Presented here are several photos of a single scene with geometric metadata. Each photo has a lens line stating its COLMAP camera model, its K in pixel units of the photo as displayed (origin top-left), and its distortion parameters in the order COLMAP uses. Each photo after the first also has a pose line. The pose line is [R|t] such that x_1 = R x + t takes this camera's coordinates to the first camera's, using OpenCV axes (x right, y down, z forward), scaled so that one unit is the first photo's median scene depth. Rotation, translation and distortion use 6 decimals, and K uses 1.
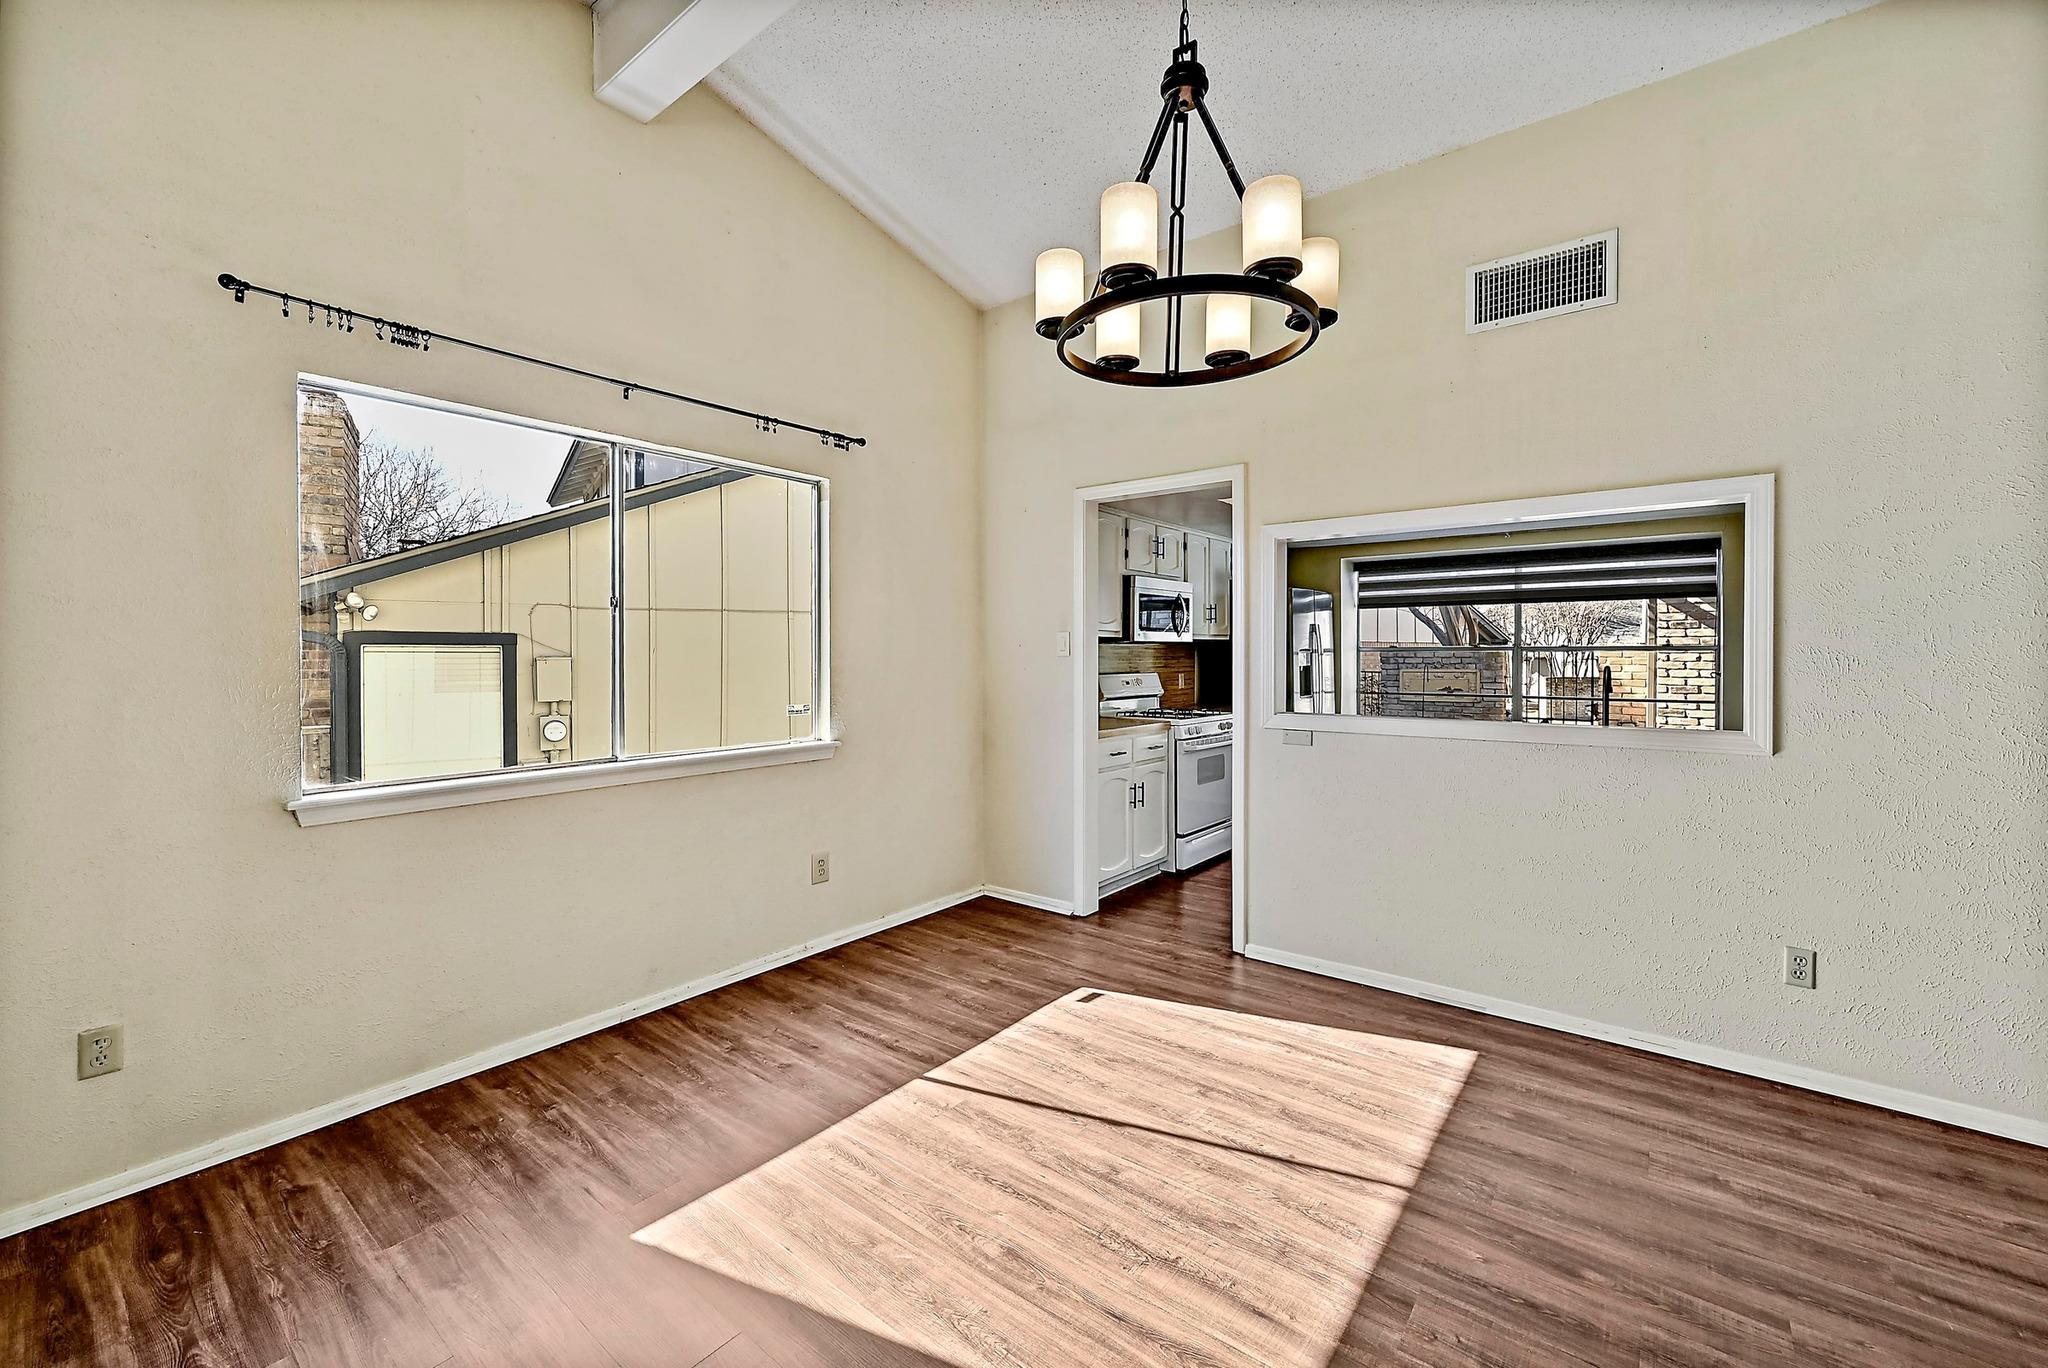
lens RADIAL K [[825.5, 0, 1027.3], [0, 825.5, 653.5], [0, 0, 1]] dist [-0.001120, 0.000252]
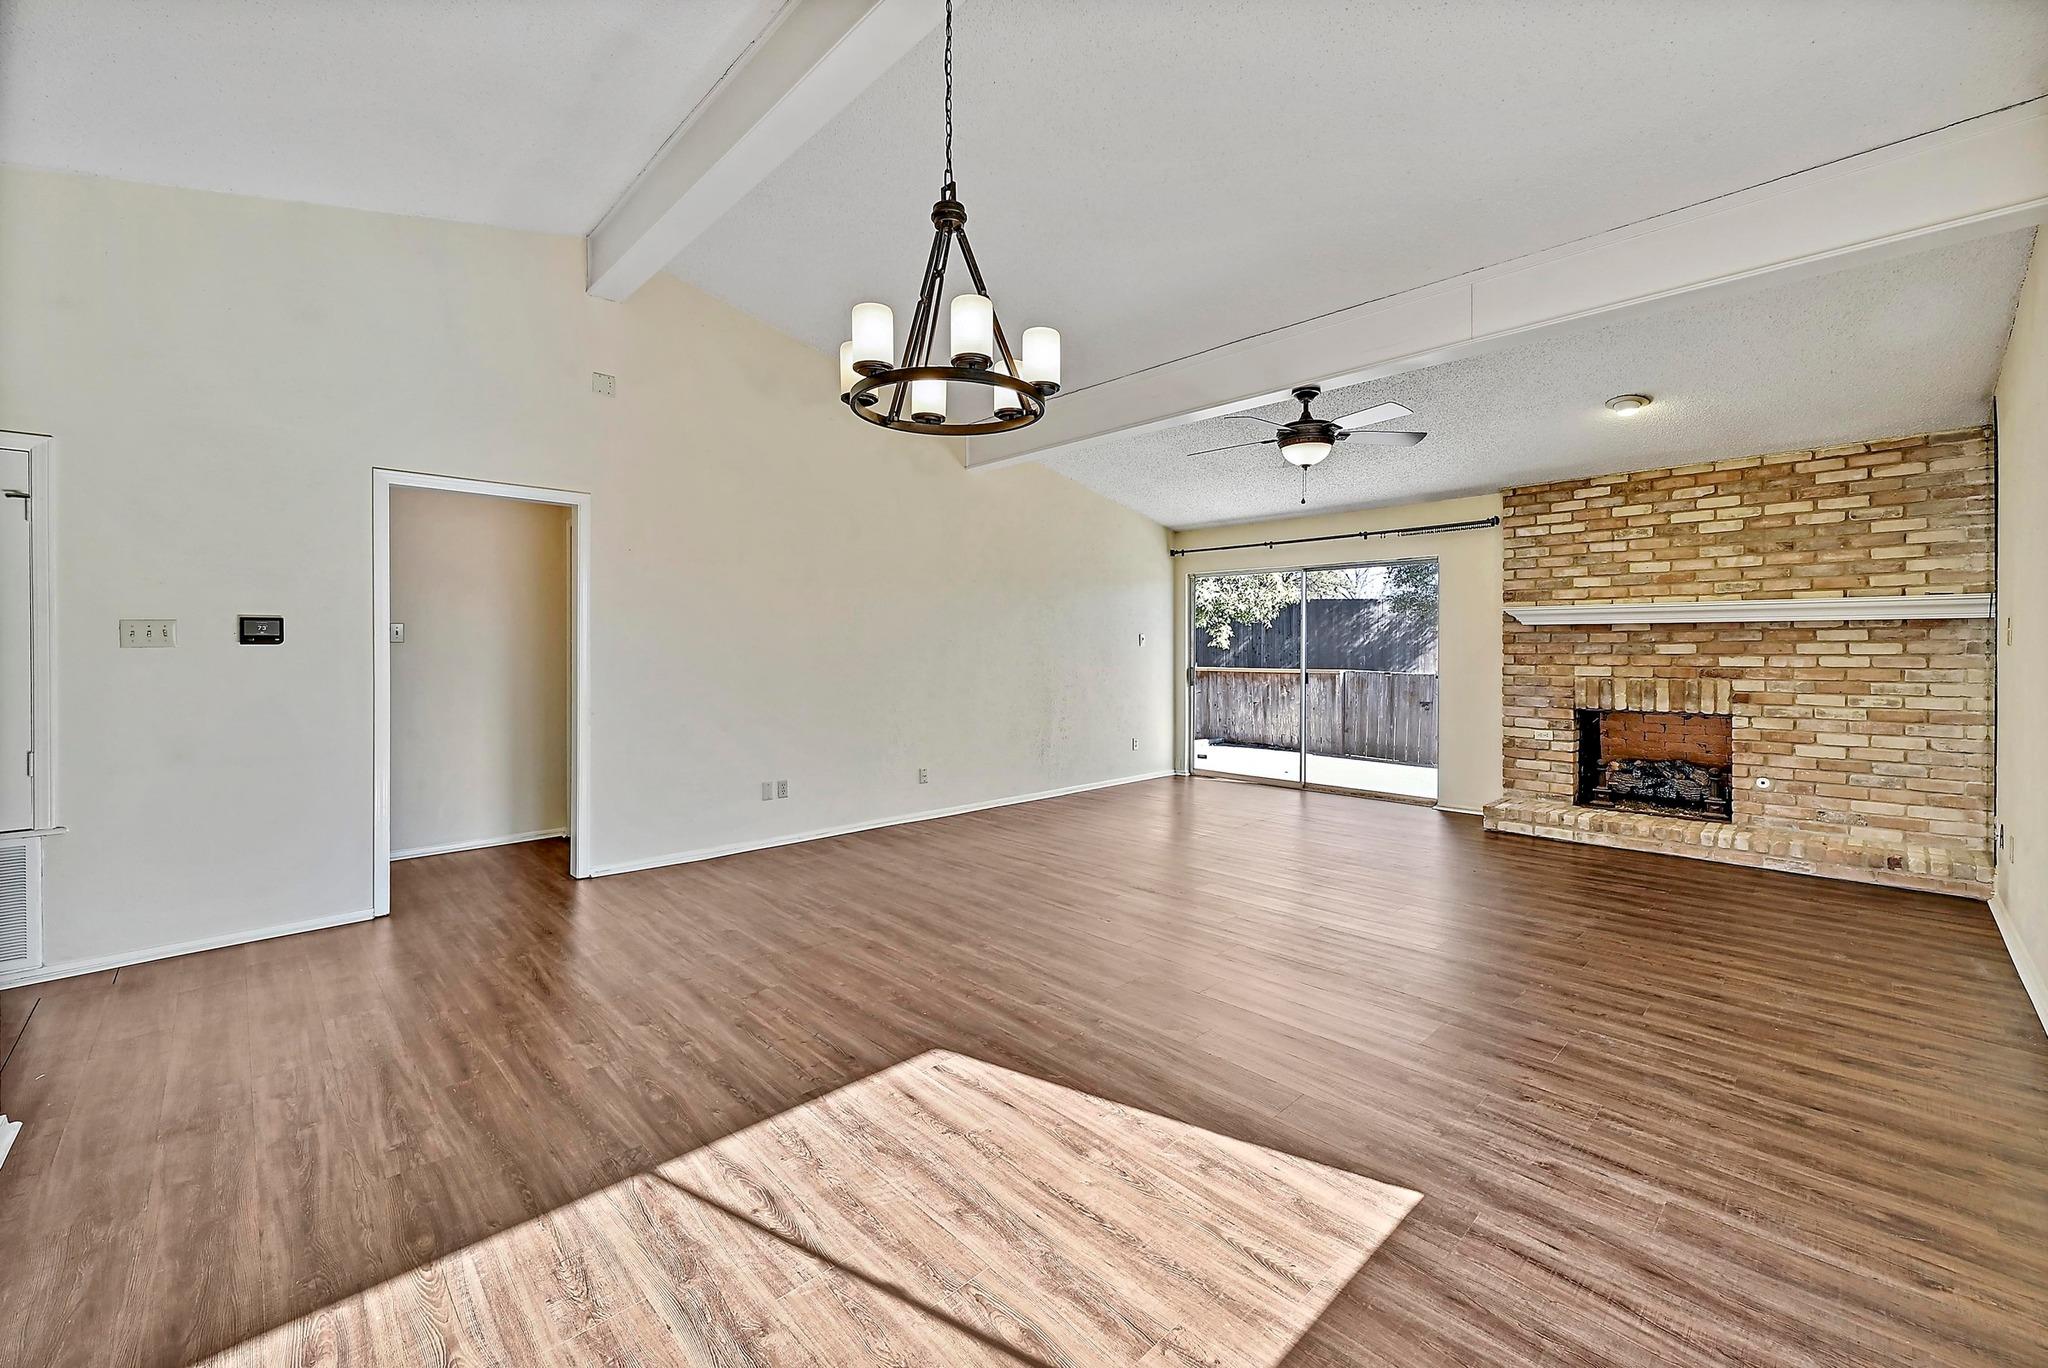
lens RADIAL K [[825.5, 0, 1027.3], [0, 825.5, 653.5], [0, 0, 1]] dist [-0.001120, 0.000252]
pose [[-0.991413, -0.000895, 0.130764, -0.087494], [-0.000020, 0.999978, 0.006692, 0.006552], [-0.130767, 0.006632, -0.991391, 1.916125]]
